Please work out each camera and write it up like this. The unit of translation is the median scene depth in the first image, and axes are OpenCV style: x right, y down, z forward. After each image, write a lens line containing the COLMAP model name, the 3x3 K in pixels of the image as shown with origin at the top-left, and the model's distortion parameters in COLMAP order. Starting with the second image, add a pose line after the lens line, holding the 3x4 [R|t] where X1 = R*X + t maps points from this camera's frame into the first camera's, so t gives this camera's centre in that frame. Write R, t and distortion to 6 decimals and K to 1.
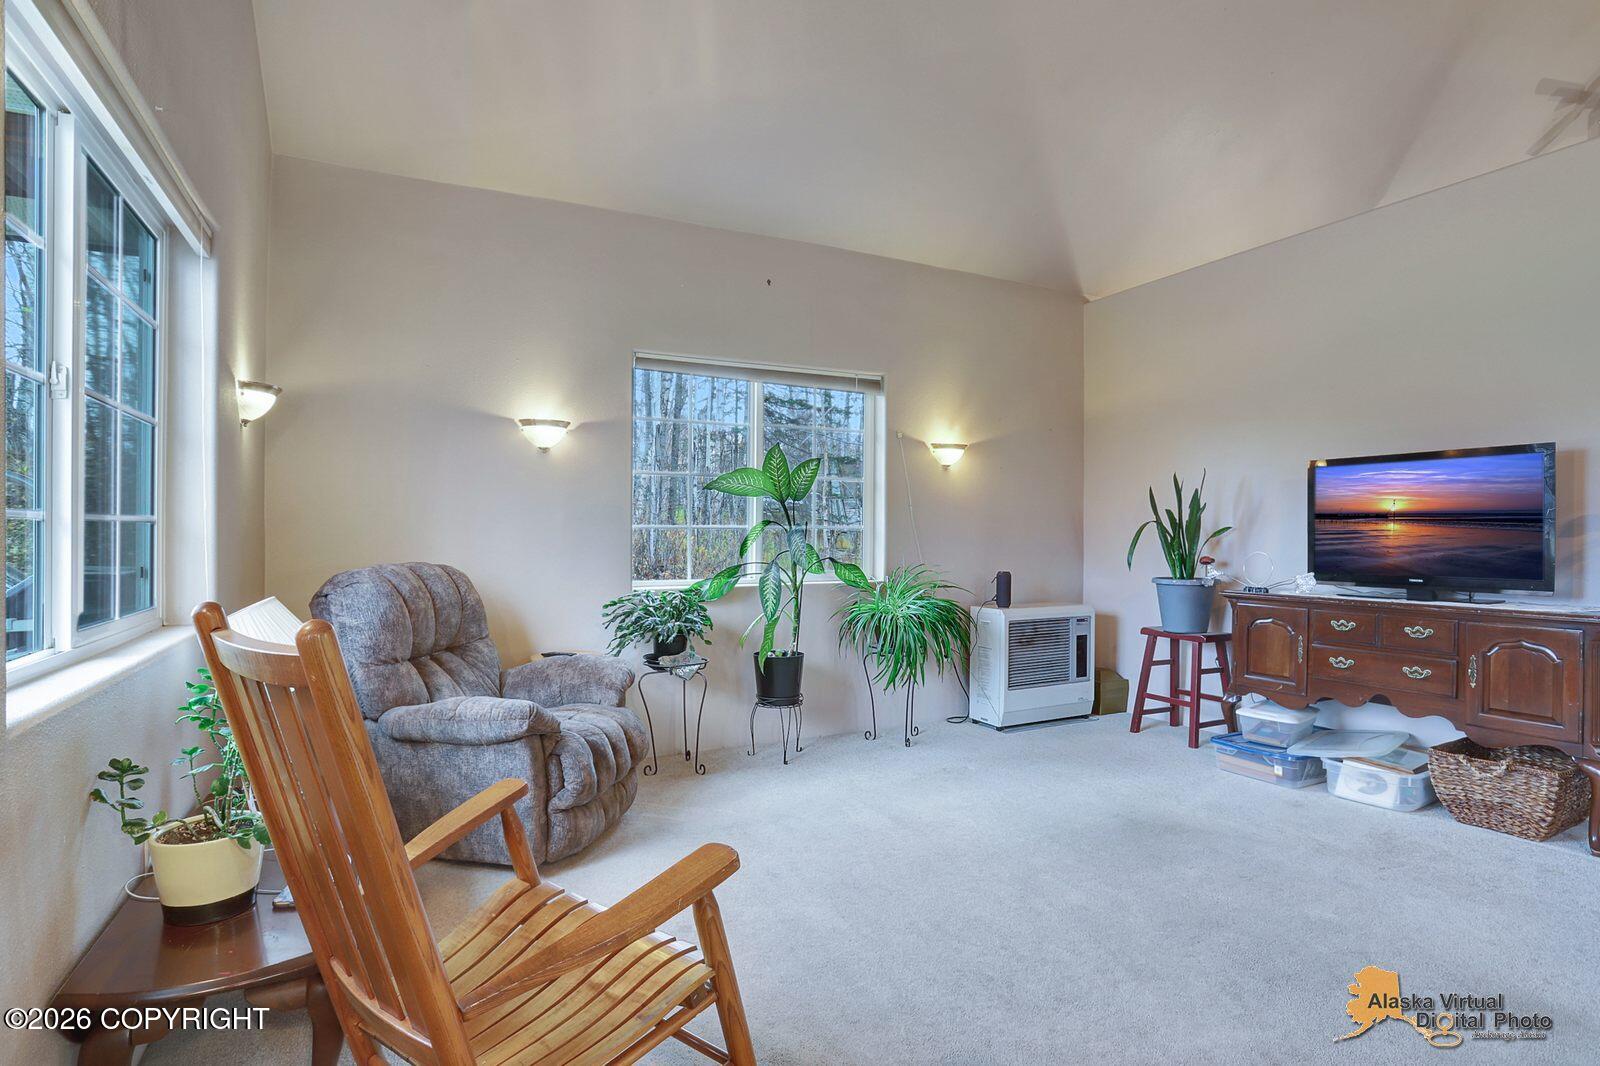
lens RADIAL K [[870.6, 0, 829.1], [0, 870.6, 499.1], [0, 0, 1]] dist [-0.016420, 0.008750]
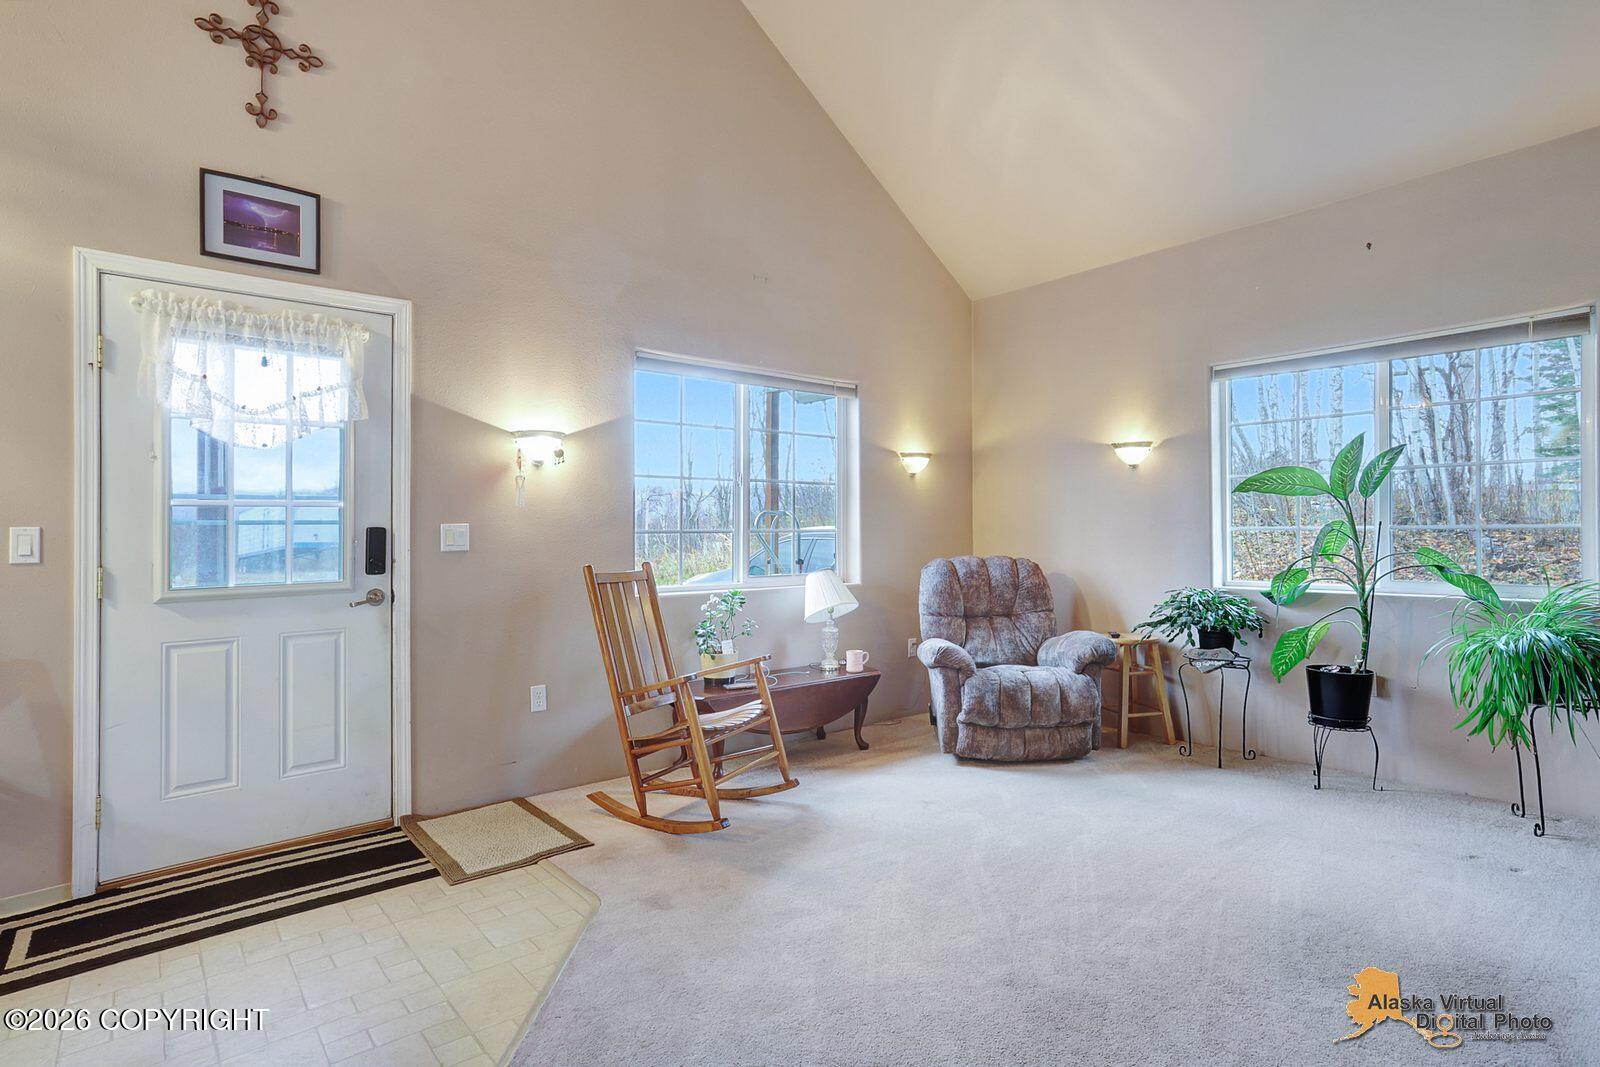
lens RADIAL K [[870.6, 0, 778.4], [0, 870.6, 515.6], [0, 0, 1]] dist [-0.016420, 0.008750]
pose [[0.224067, -0.038383, -0.973818, 0.723868], [0.031029, 0.998999, -0.032235, 0.033879], [0.974080, -0.022994, 0.225034, 0.259750]]
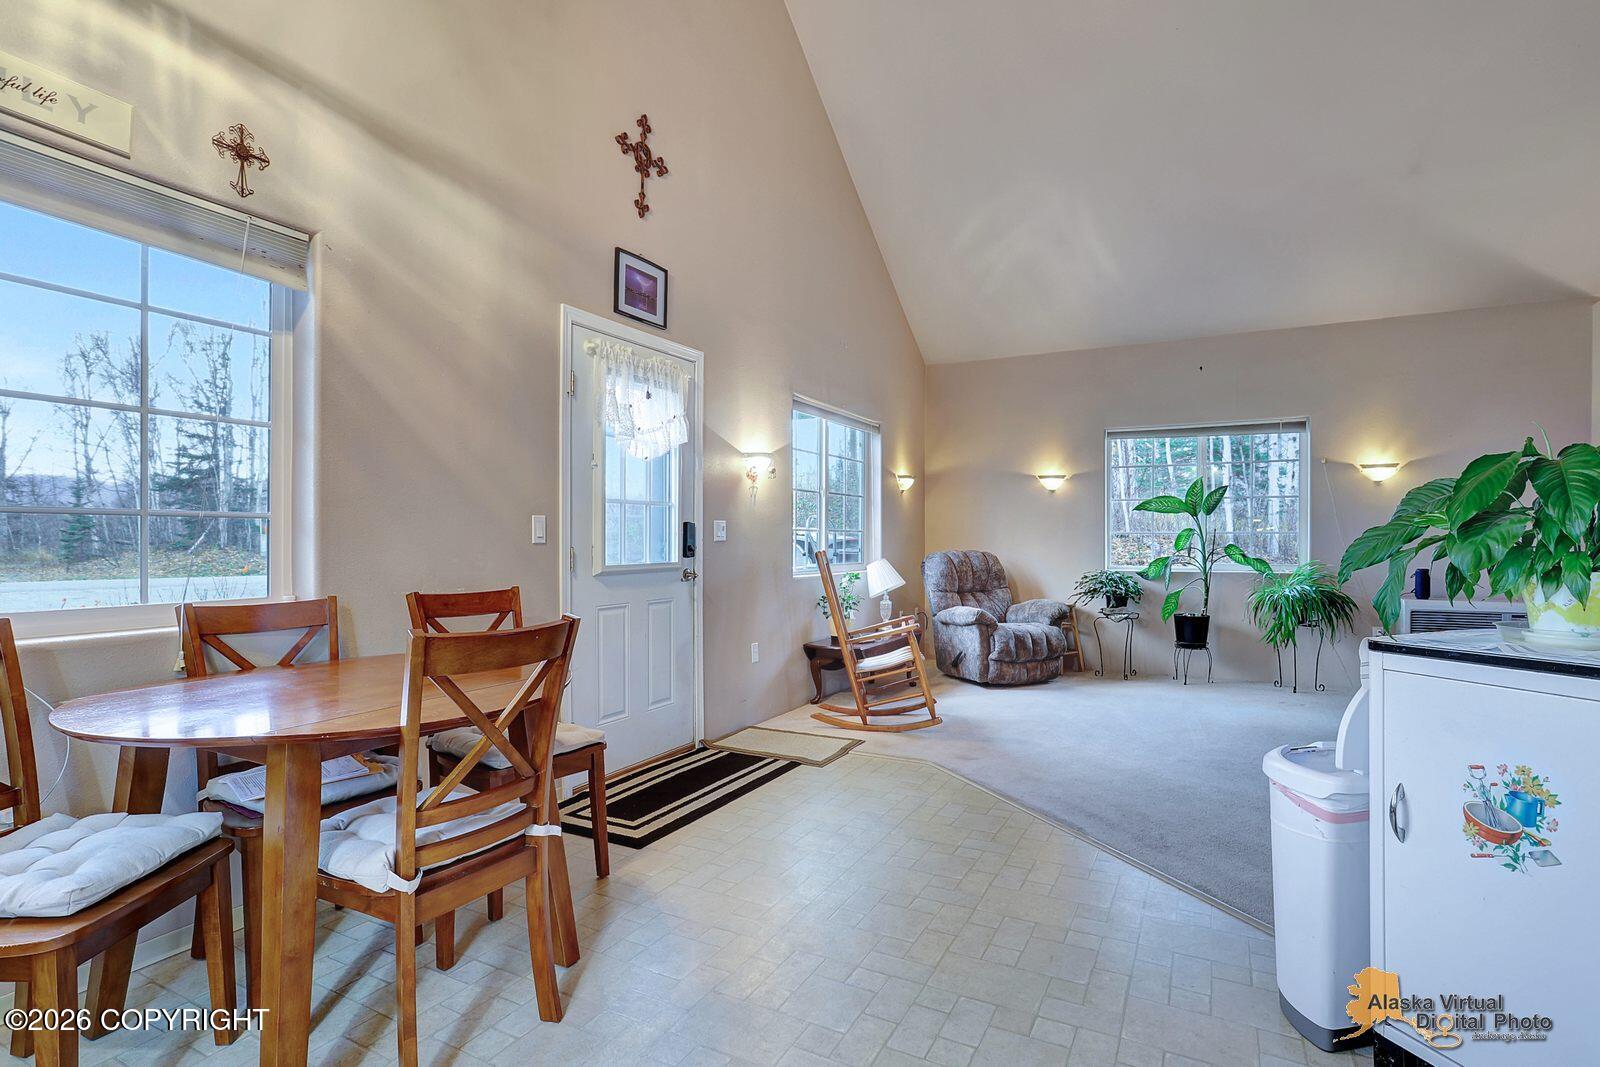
lens RADIAL K [[807.6, 0, 826.8], [0, 807.6, 507.4], [0, 0, 1]] dist [-0.045083, 0.008725]
pose [[0.582929, -0.044692, -0.811293, 0.758790], [0.021779, 0.998987, -0.039382, 0.031842], [0.812232, 0.005288, 0.583311, -0.358136]]
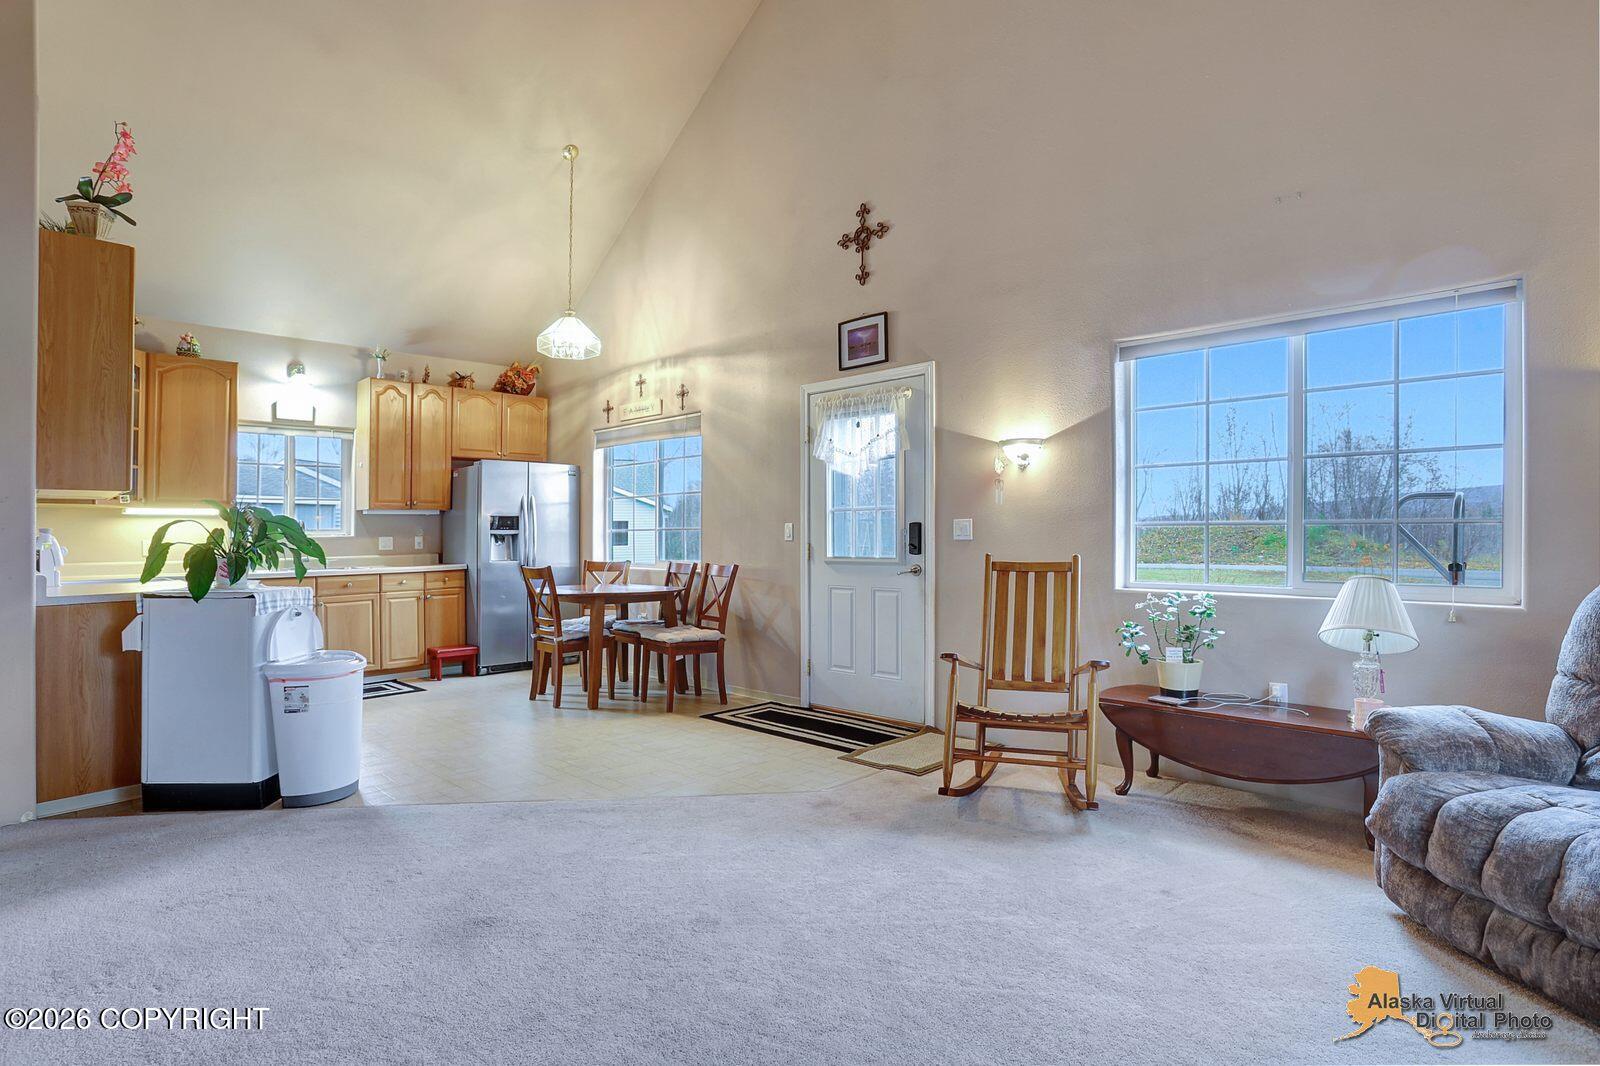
lens RADIAL K [[870.6, 0, 810.1], [0, 870.6, 474.8], [0, 0, 1]] dist [-0.016420, 0.008750]
pose [[-0.959235, -0.033153, -0.280658, 0.329485], [-0.007221, 0.995646, -0.092930, 0.053969], [0.282517, -0.087115, -0.955299, 1.164461]]
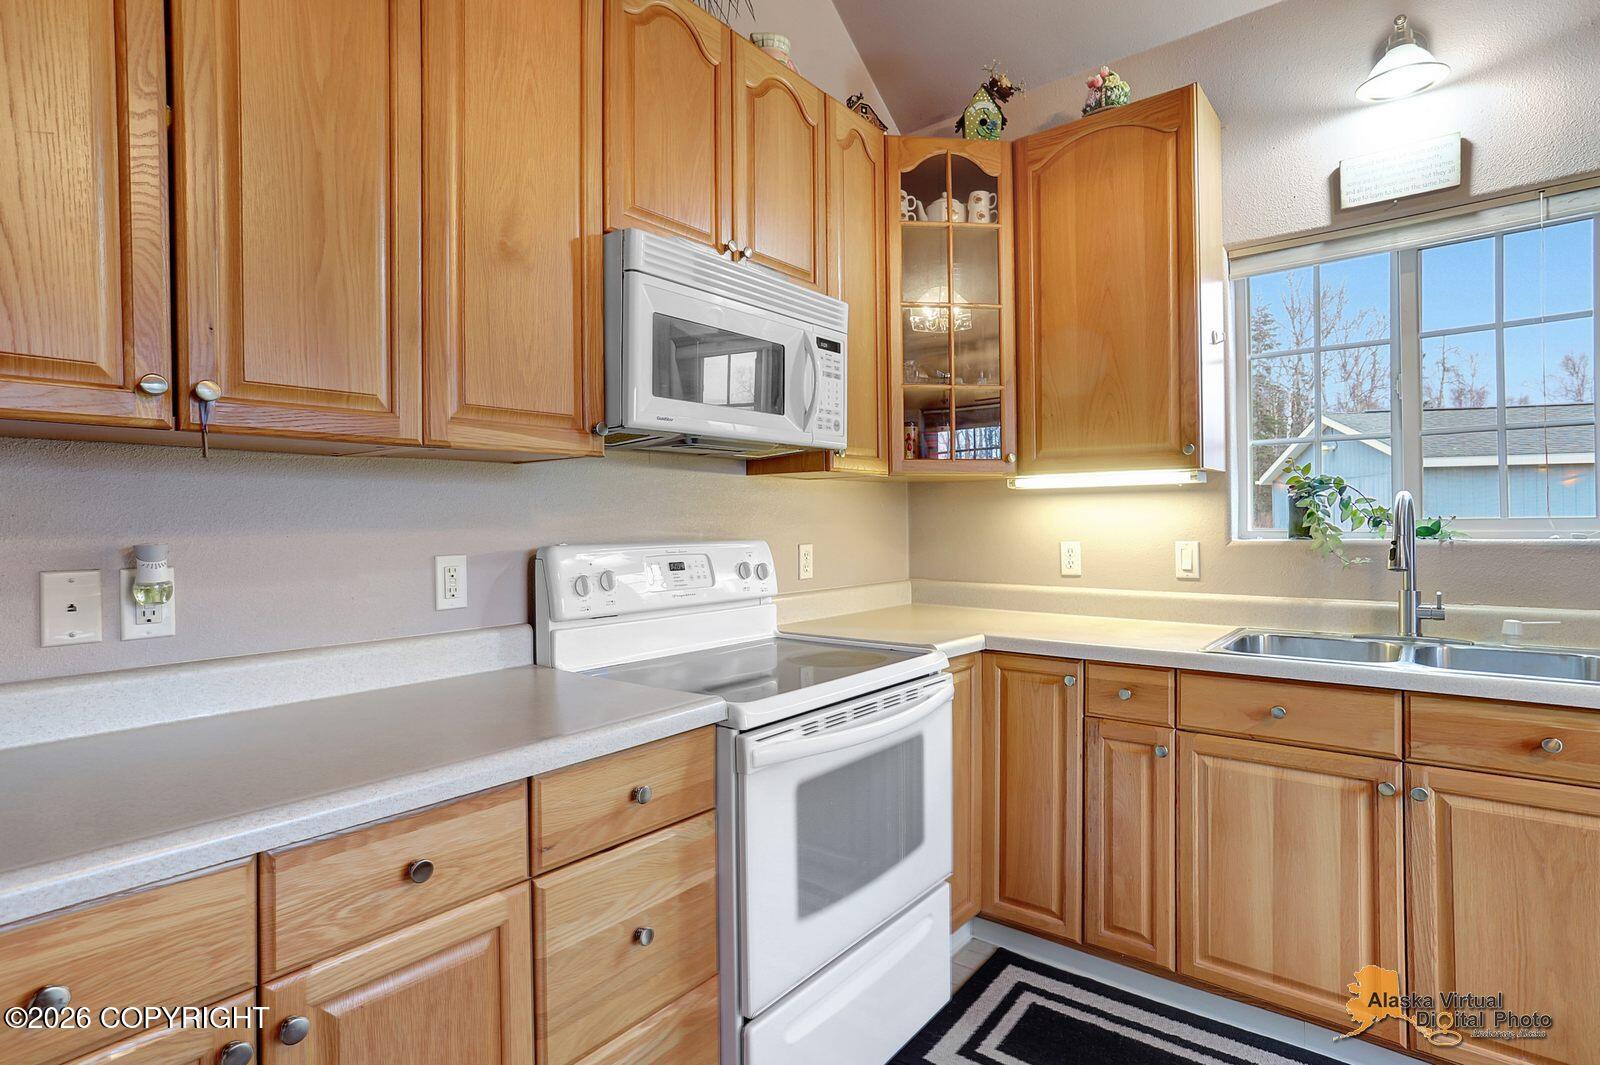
lens RADIAL K [[790.8, 0, 819.4], [0, 790.8, 521.7], [0, 0, 1]] dist [-0.040055, 0.021747]
pose [[-0.395139, -0.021084, 0.918379, 0.483917], [-0.020541, 0.999689, 0.014113, 0.015427], [-0.918392, -0.013288, -0.395450, -0.072615]]
